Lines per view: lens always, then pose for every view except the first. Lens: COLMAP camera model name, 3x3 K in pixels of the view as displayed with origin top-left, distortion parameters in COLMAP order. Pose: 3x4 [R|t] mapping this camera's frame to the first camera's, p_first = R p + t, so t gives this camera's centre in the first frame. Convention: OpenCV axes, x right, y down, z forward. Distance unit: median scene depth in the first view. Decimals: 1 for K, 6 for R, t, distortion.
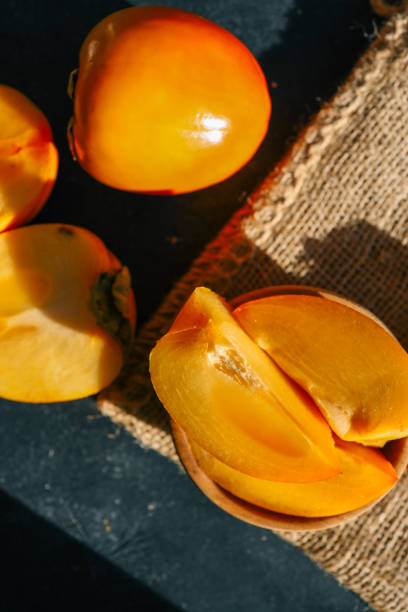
lens RADIAL K [[629.8, 0, 202.0], [0, 629.8, 308.7], [0, 0, 1]] dist [-0.074607, 0.014350]
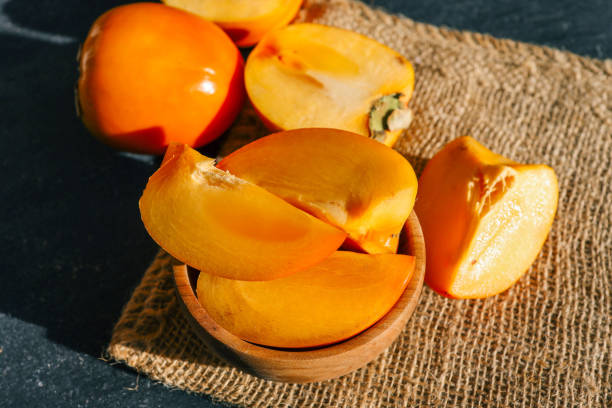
lens RADIAL K [[618.5, 0, 306.8], [0, 618.5, 203.4], [0, 0, 1]] dist [-0.068011, 0.009567]
pose [[0.954499, -0.229622, 0.190275, -0.010333], [0.296128, 0.805129, -0.513882, 0.534730], [-0.035198, 0.546846, 0.836493, 0.123748]]
